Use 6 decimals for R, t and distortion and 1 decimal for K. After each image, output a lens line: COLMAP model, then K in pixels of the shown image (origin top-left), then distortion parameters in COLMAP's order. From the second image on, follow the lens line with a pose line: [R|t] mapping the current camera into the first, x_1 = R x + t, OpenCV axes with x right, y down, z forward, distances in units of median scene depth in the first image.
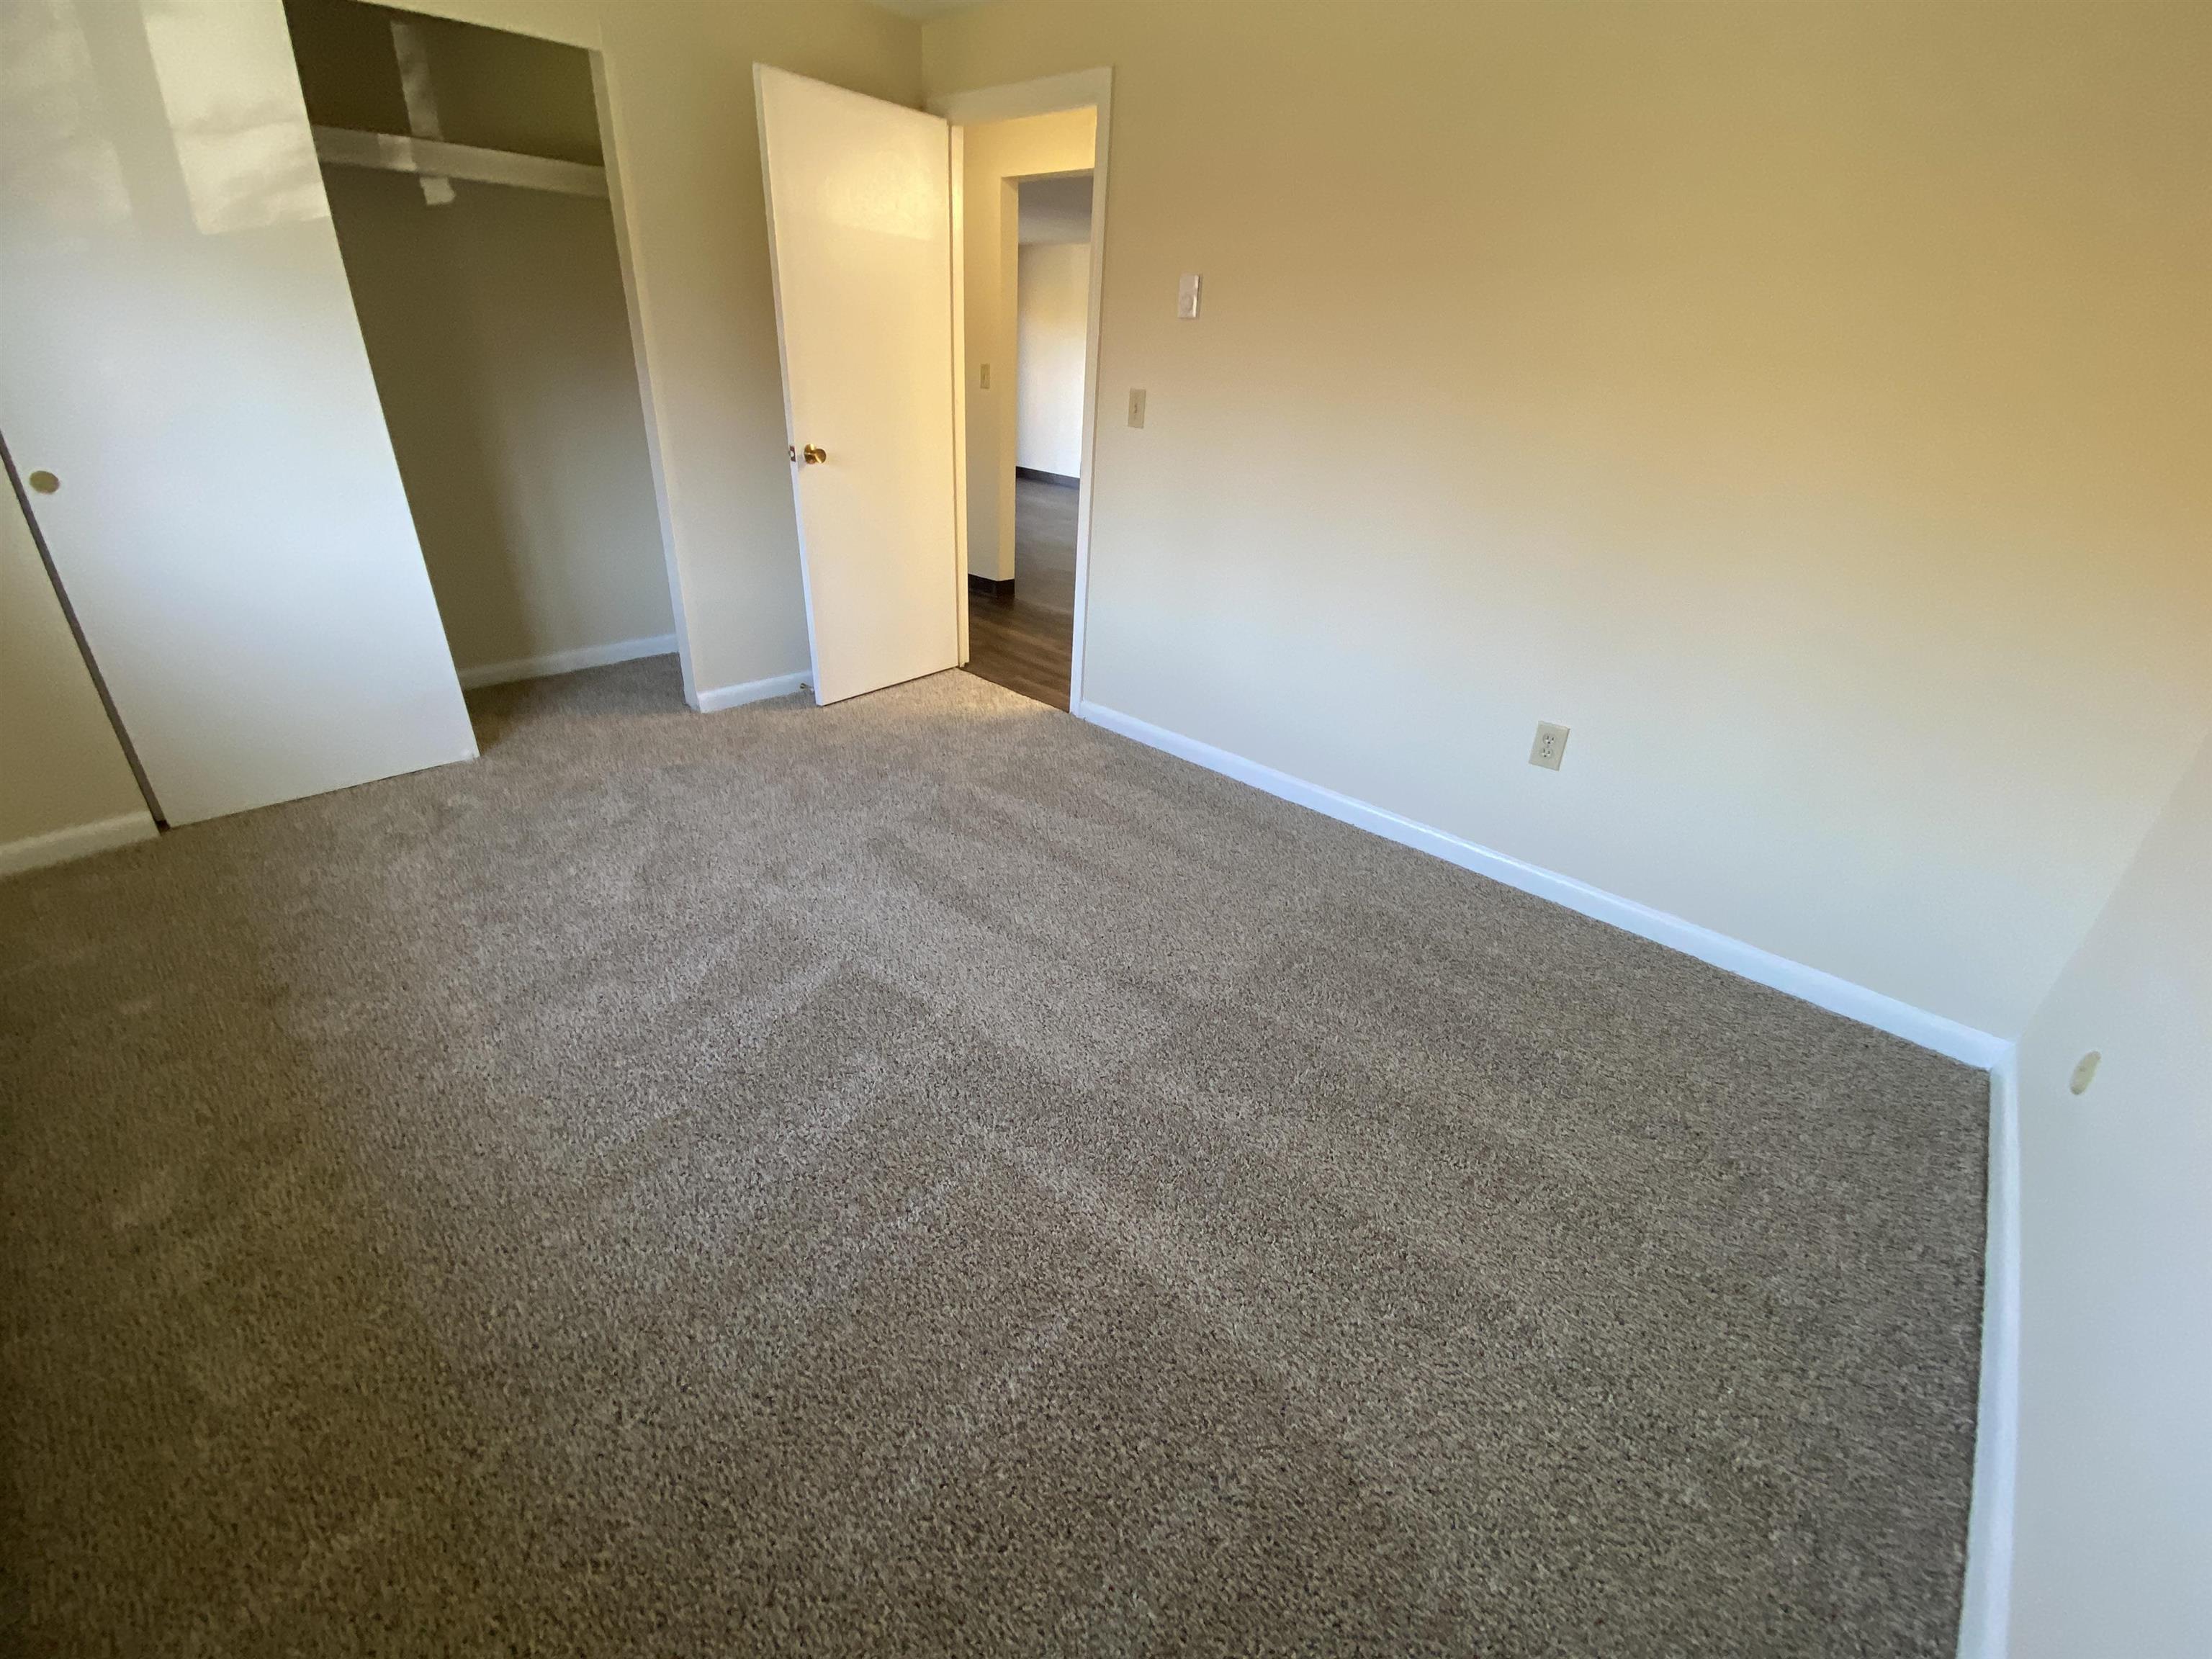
lens RADIAL K [[899.7, 0, 1087.9], [0, 899.7, 836.2], [0, 0, 1]] dist [0.007745, -0.013780]
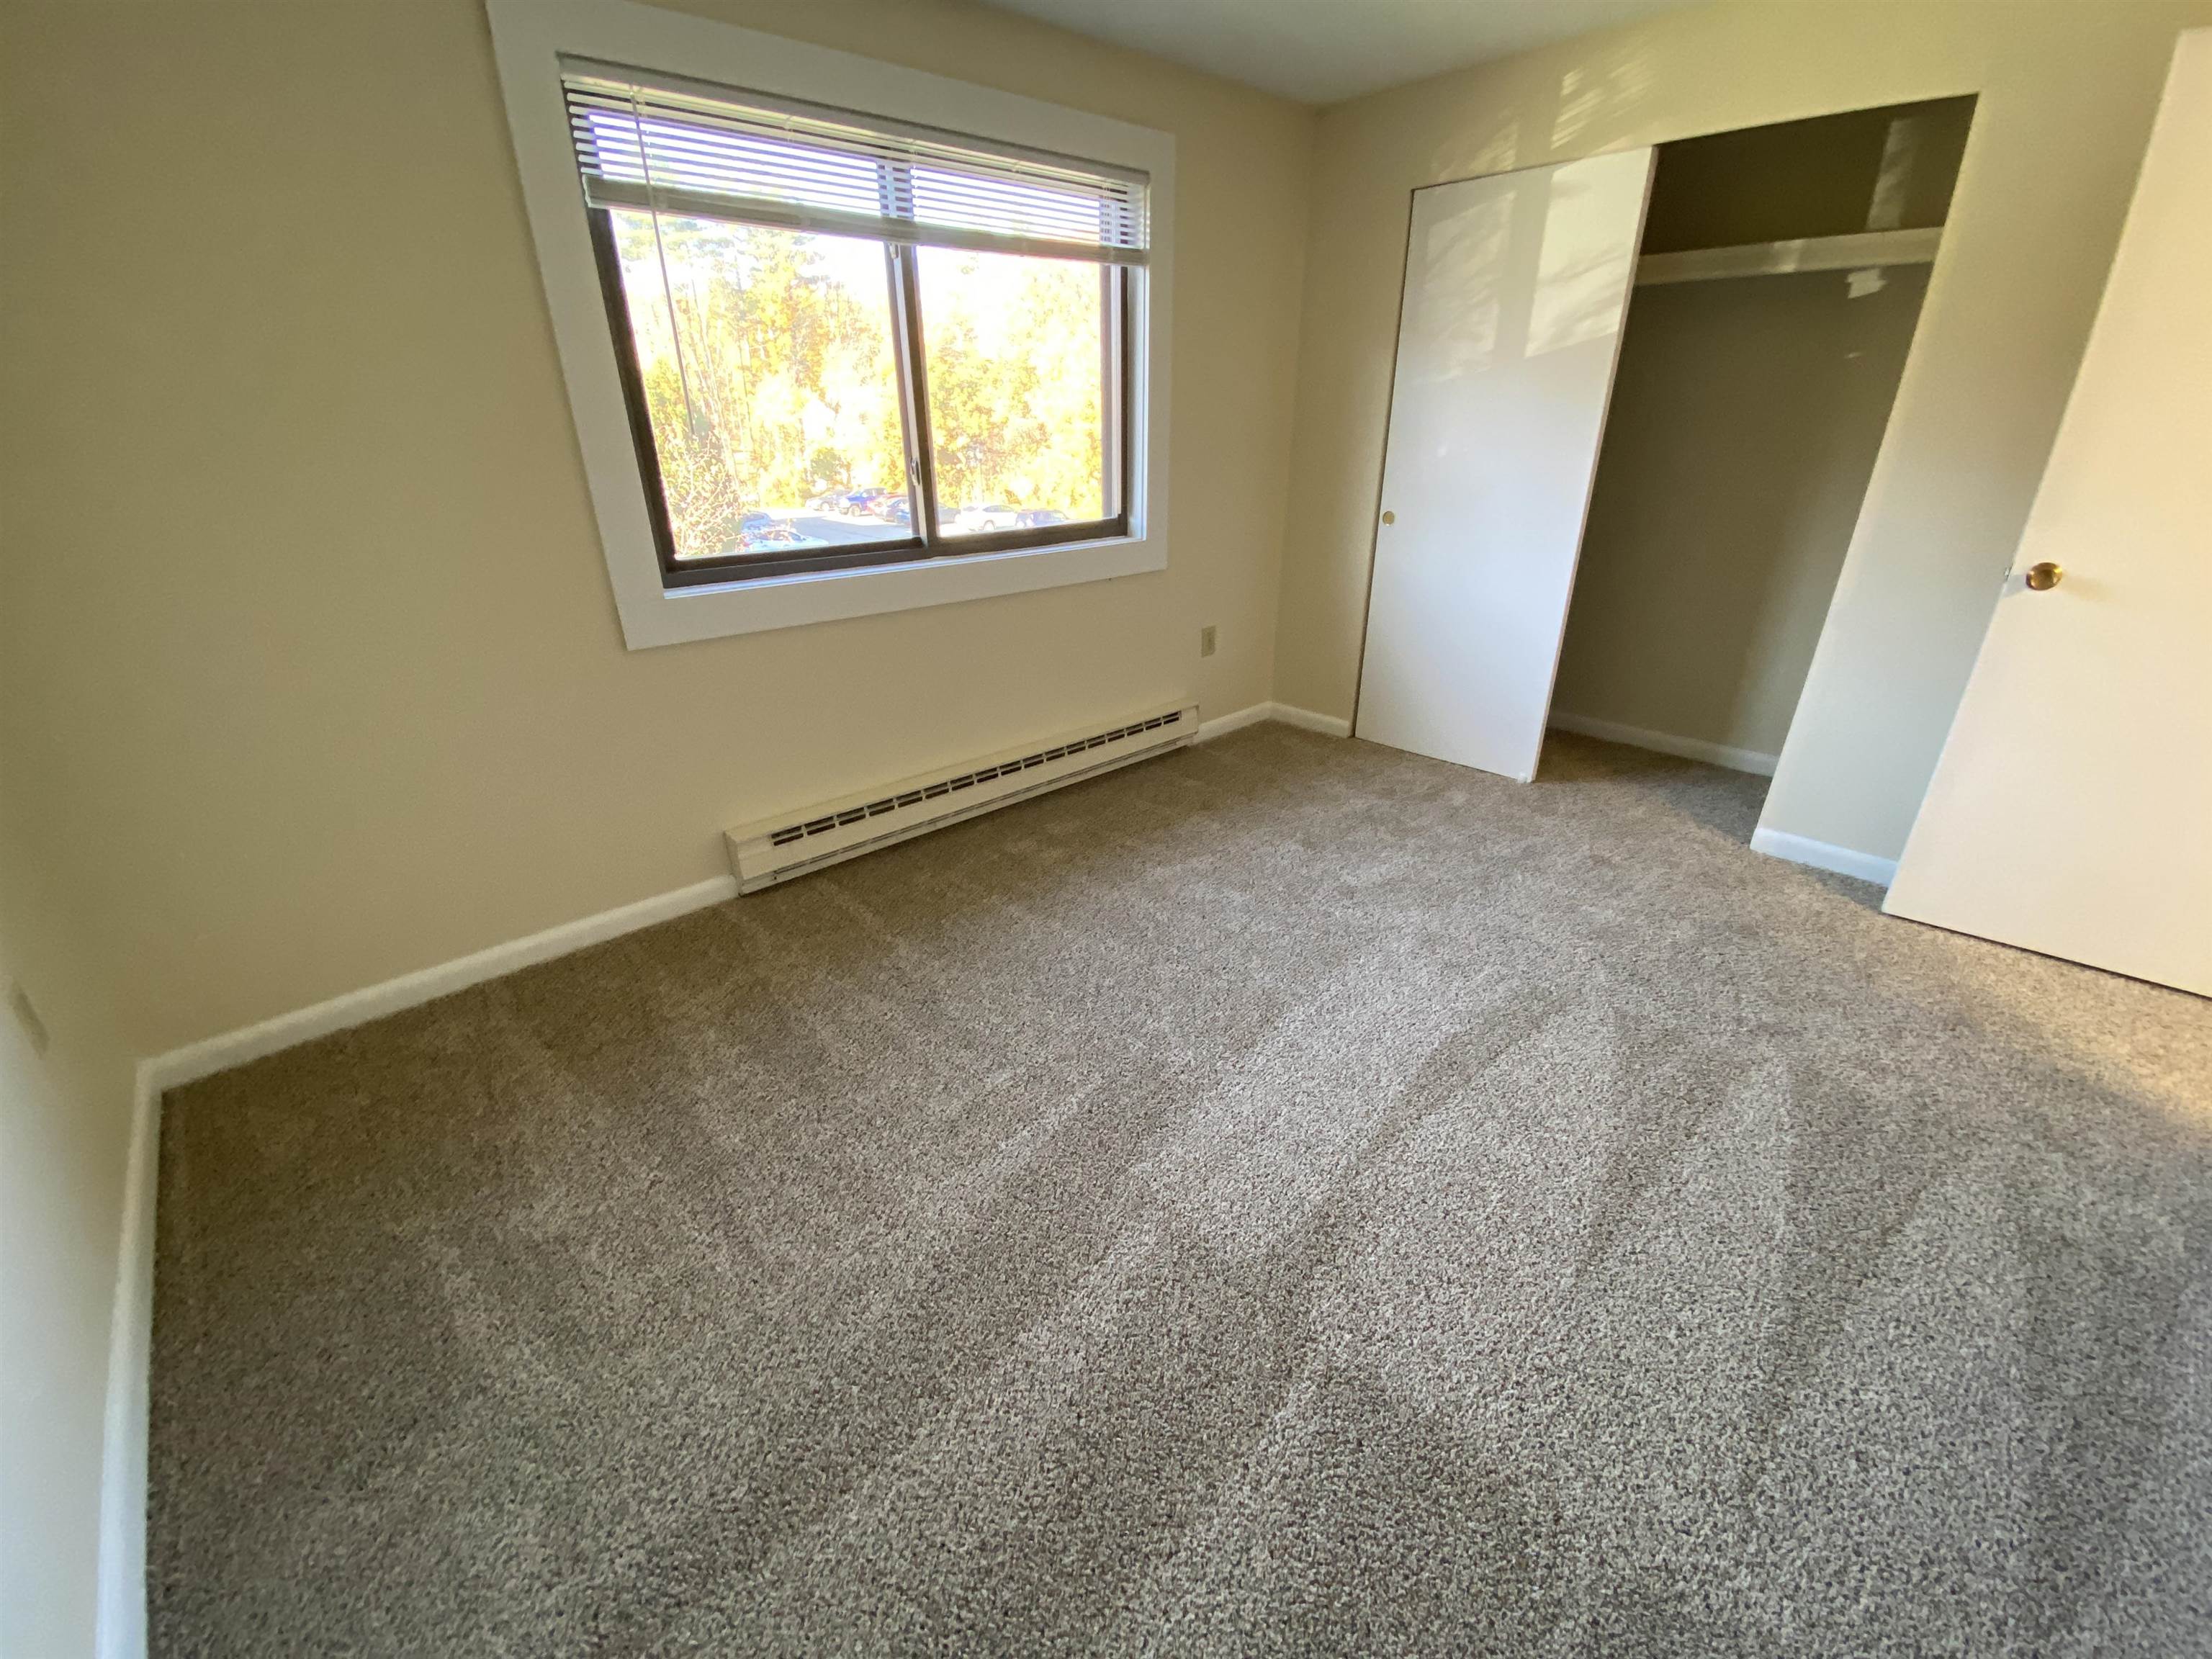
lens RADIAL K [[899.7, 0, 1104.2], [0, 899.7, 829.4], [0, 0, 1]] dist [0.007745, -0.013780]
pose [[-0.107840, 0.352303, -0.929652, 0.476245], [-0.458587, 0.812050, 0.360933, -0.209446], [0.882082, 0.465249, 0.073990, 0.475005]]
